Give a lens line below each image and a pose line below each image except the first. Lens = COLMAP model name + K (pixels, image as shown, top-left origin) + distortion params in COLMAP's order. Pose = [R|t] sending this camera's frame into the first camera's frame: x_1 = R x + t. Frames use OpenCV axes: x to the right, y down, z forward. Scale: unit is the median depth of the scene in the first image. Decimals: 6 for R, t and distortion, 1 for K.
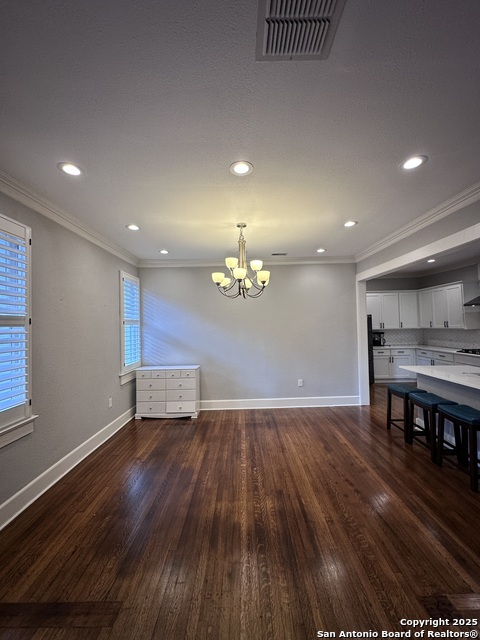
lens RADIAL K [[254.0, 0, 240.0], [0, 254.0, 320.0], [0, 0, 1]] dist [-0.001615, -0.000191]
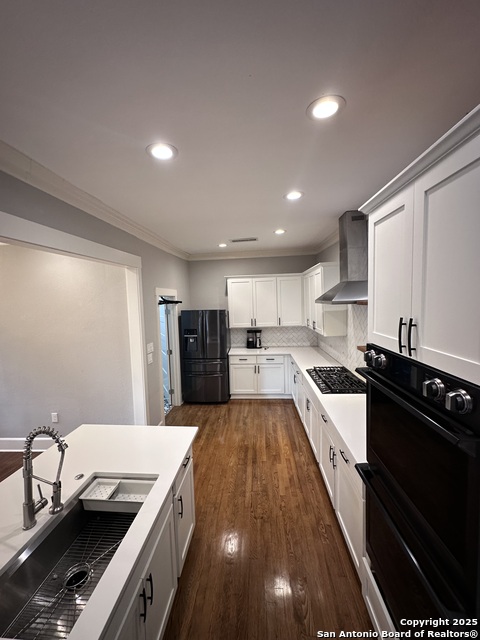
lens RADIAL K [[254.0, 0, 240.0], [0, 254.0, 320.0], [0, 0, 1]] dist [-0.001615, -0.000191]
pose [[0.995754, -0.007868, -0.091719, 0.605780], [0.017240, 0.994651, 0.101840, -0.063234], [0.090428, -0.102989, 0.990564, 0.268056]]
